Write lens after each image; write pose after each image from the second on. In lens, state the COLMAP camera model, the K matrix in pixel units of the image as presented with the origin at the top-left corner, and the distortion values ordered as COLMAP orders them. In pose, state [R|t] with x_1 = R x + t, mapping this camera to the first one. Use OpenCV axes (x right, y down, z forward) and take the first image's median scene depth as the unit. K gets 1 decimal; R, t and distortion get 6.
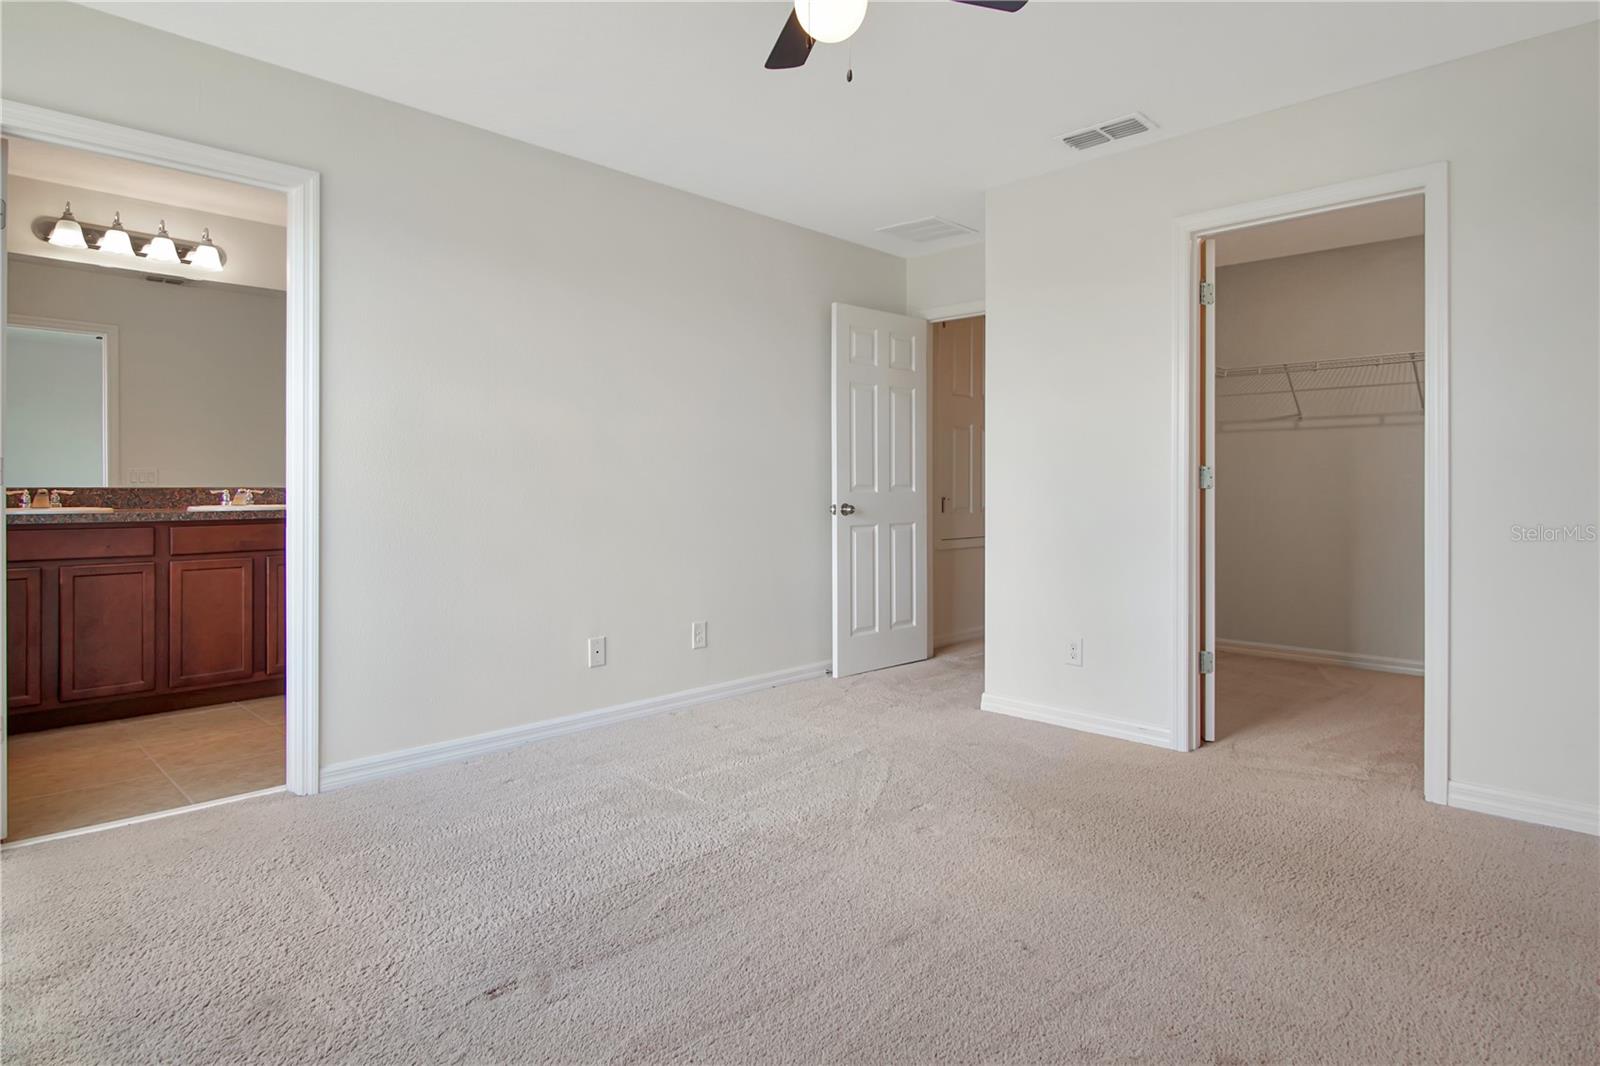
lens RADIAL K [[875.2, 0, 800.0], [0, 875.2, 533.0], [0, 0, 1]] dist [-0.005403, -0.002446]
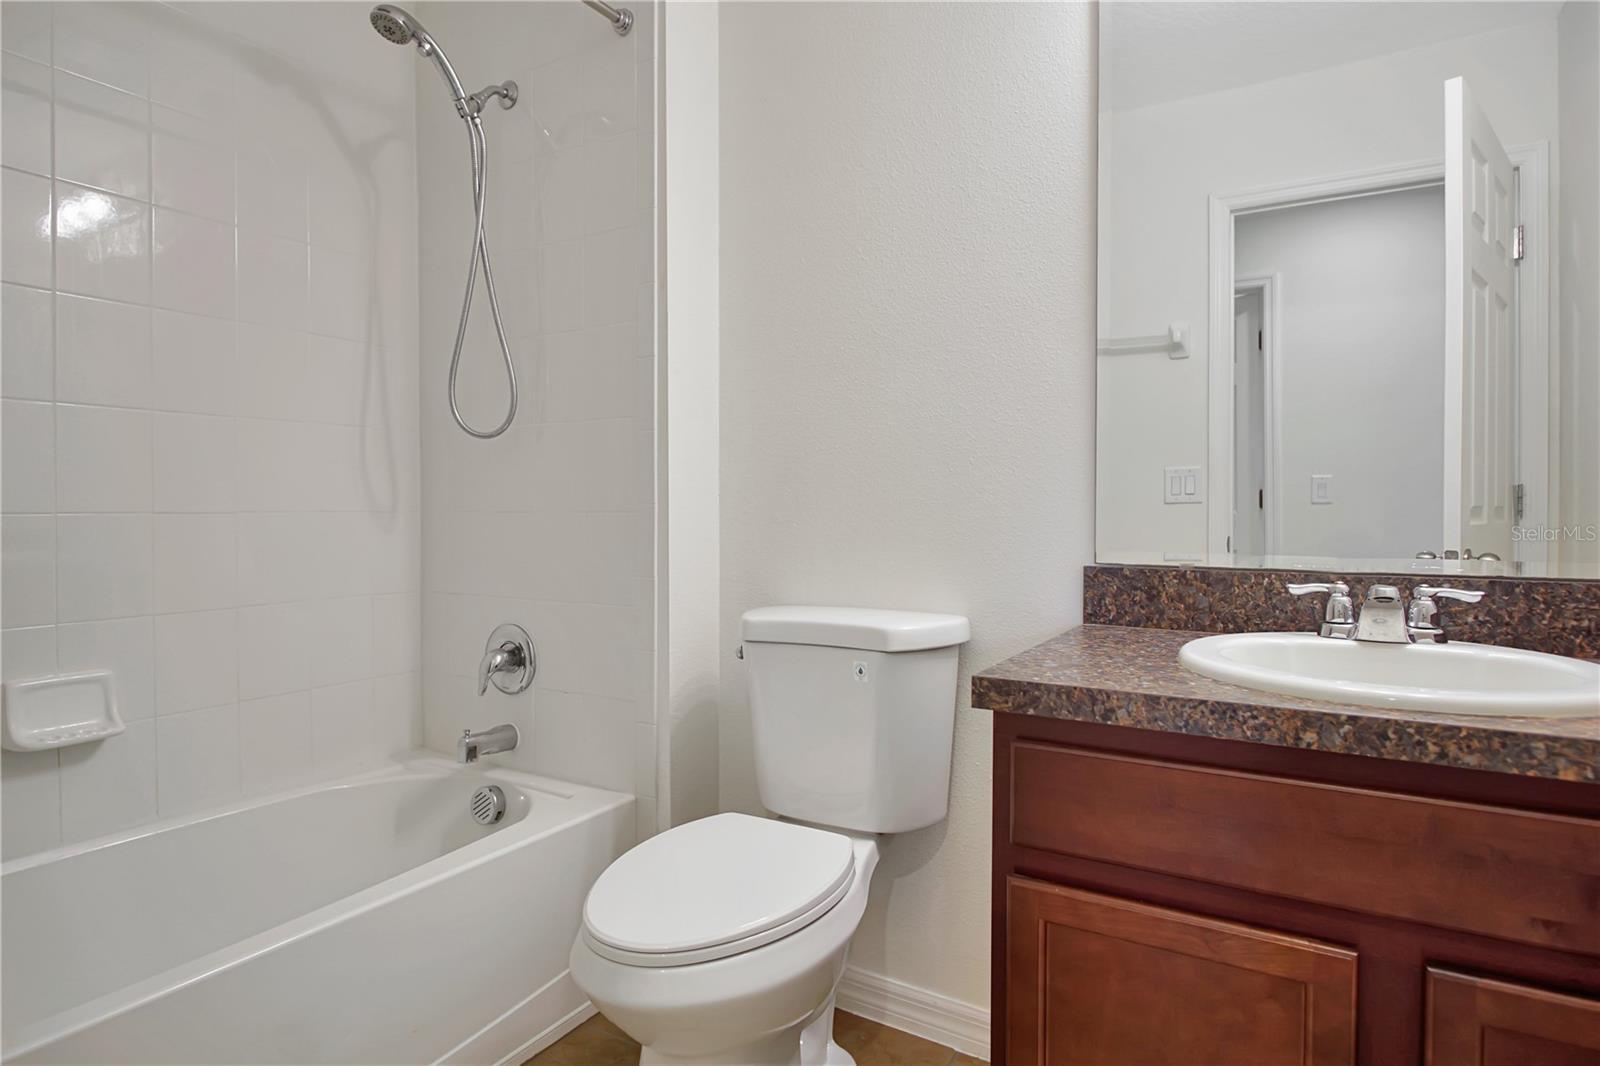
lens RADIAL K [[875.2, 0, 800.0], [0, 875.2, 533.0], [0, 0, 1]] dist [-0.005403, -0.002446]
pose [[-0.970826, -0.030962, -0.237780, -0.529680], [-0.033577, 0.999412, 0.006954, -0.060994], [0.237424, 0.014735, -0.971294, 1.222054]]
